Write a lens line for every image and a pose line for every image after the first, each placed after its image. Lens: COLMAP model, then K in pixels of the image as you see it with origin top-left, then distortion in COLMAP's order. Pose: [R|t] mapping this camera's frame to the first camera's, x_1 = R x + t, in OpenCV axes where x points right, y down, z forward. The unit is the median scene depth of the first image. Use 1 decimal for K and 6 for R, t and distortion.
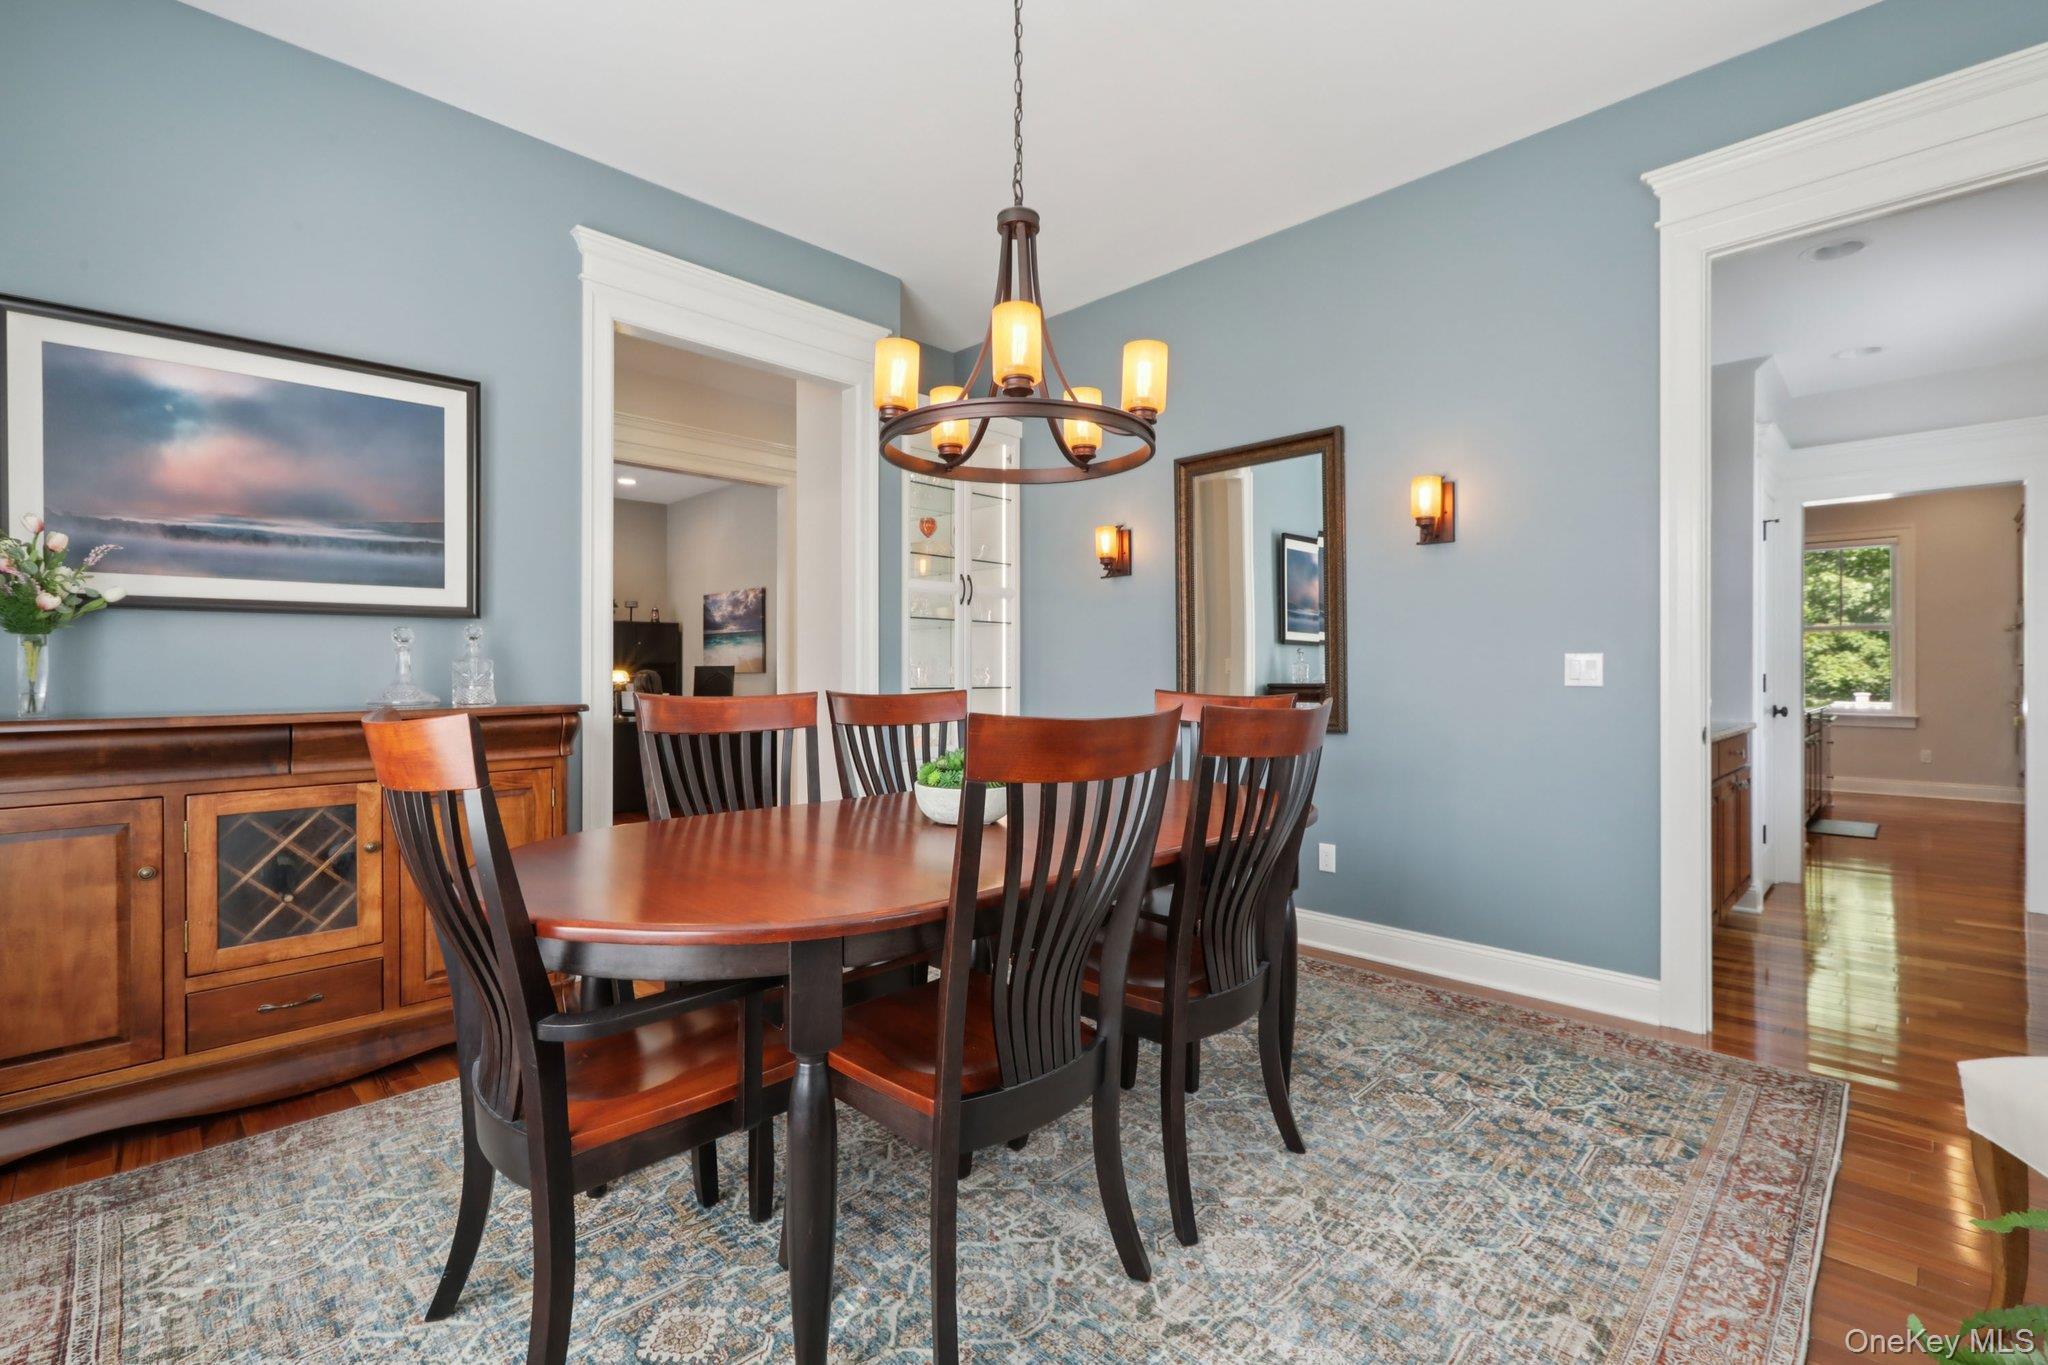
lens RADIAL K [[923.3, 0, 1028.4], [0, 923.3, 666.6], [0, 0, 1]] dist [0.000679, 0.001260]
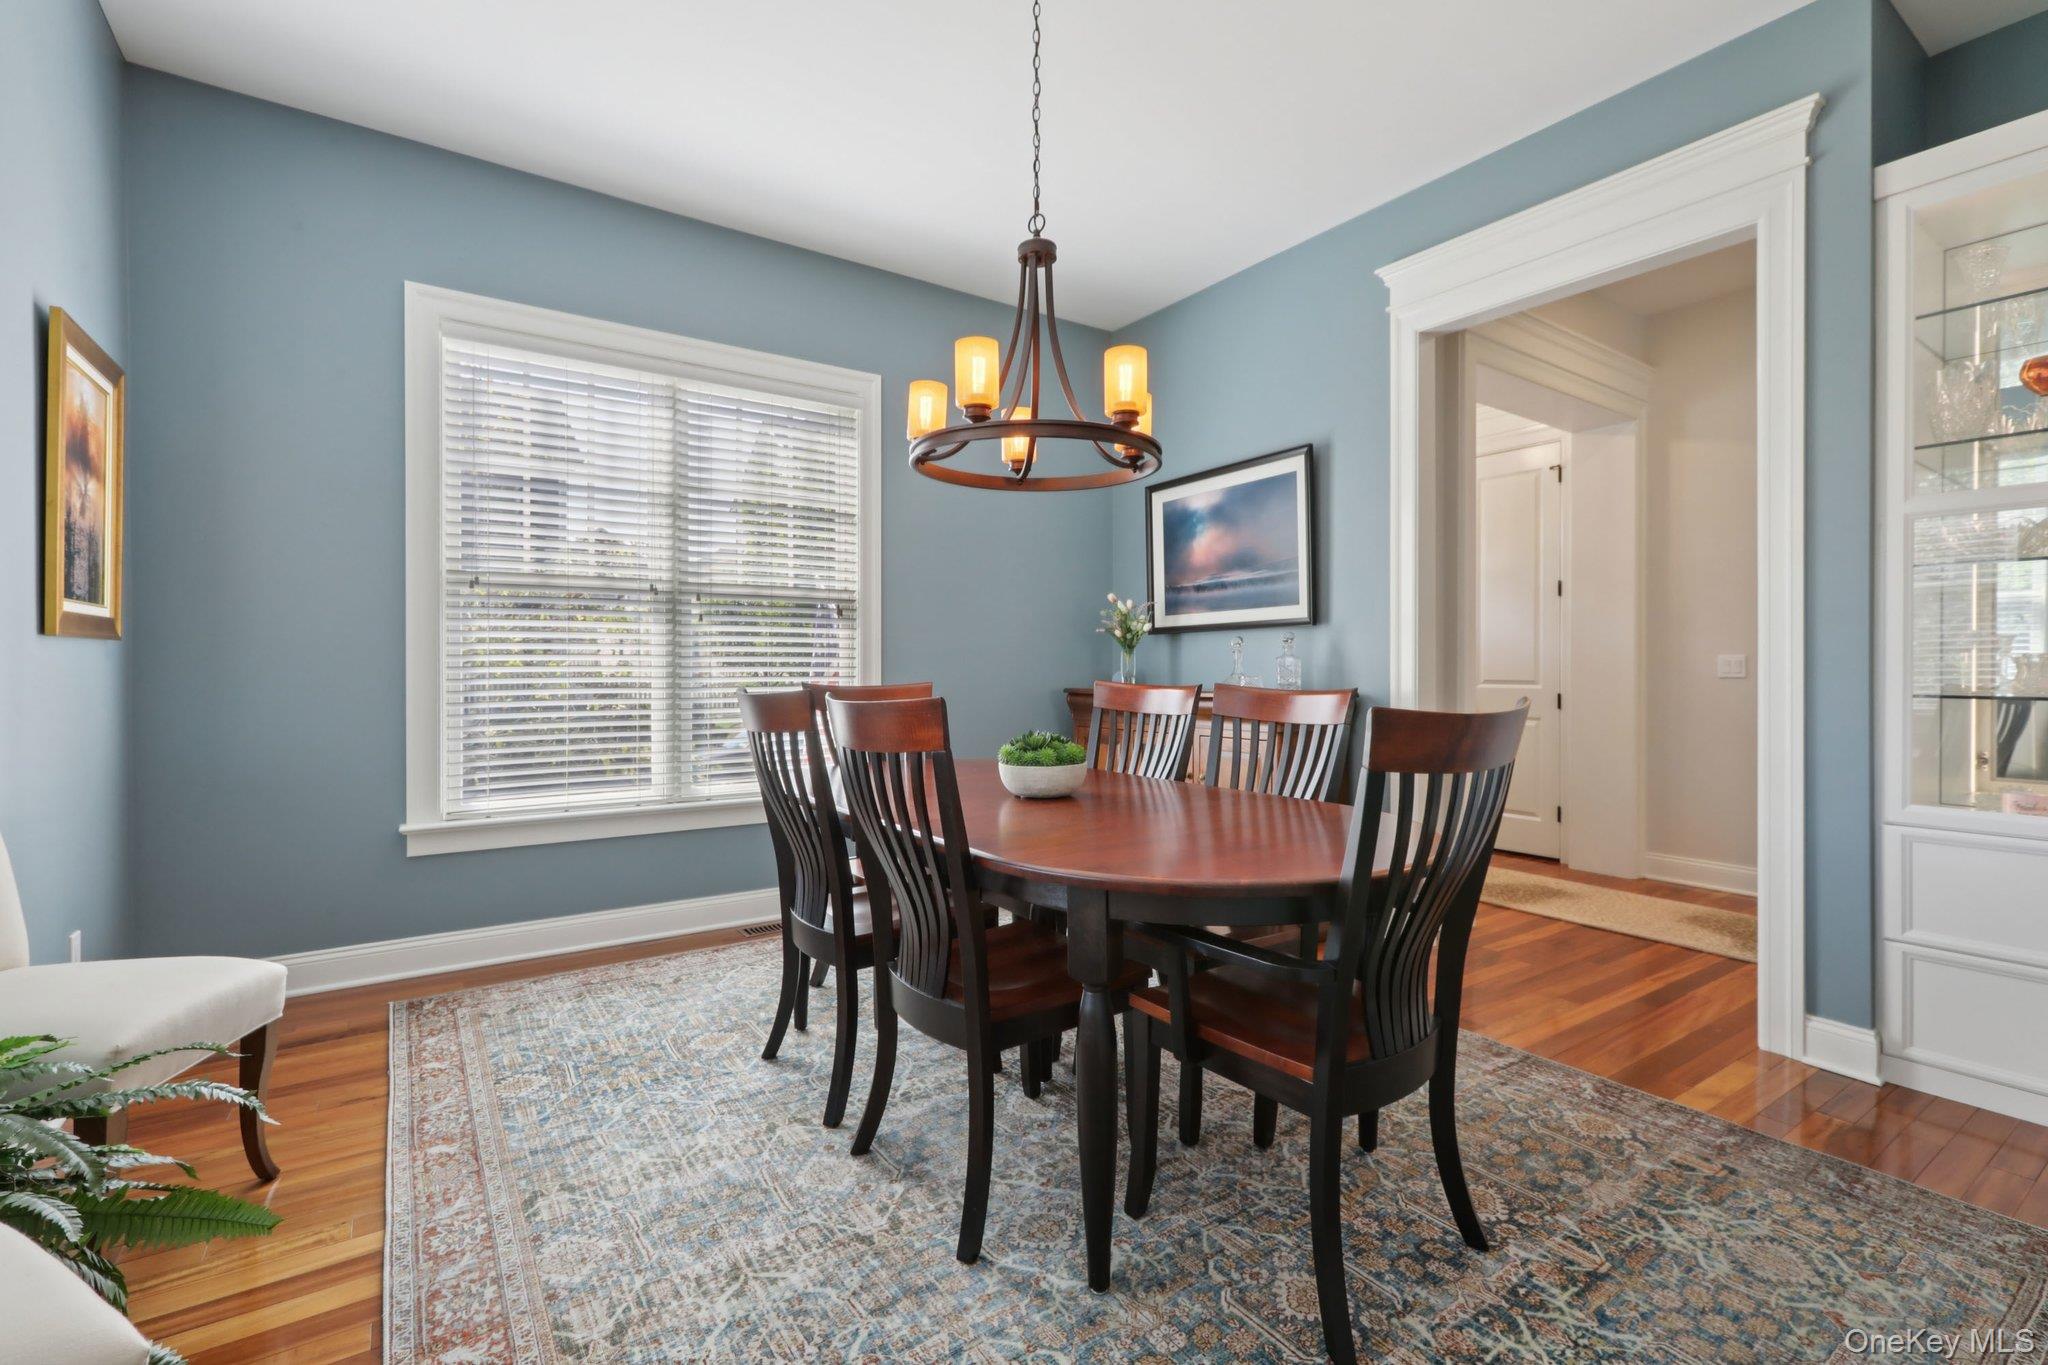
lens RADIAL K [[923.3, 0, 1029.6], [0, 923.3, 685.1], [0, 0, 1]] dist [0.000679, 0.001260]
pose [[-0.197558, 0.021086, -0.980064, 1.268545], [0.009722, 0.999762, 0.019550, 0.005146], [0.980243, -0.005666, -0.197716, 1.447129]]
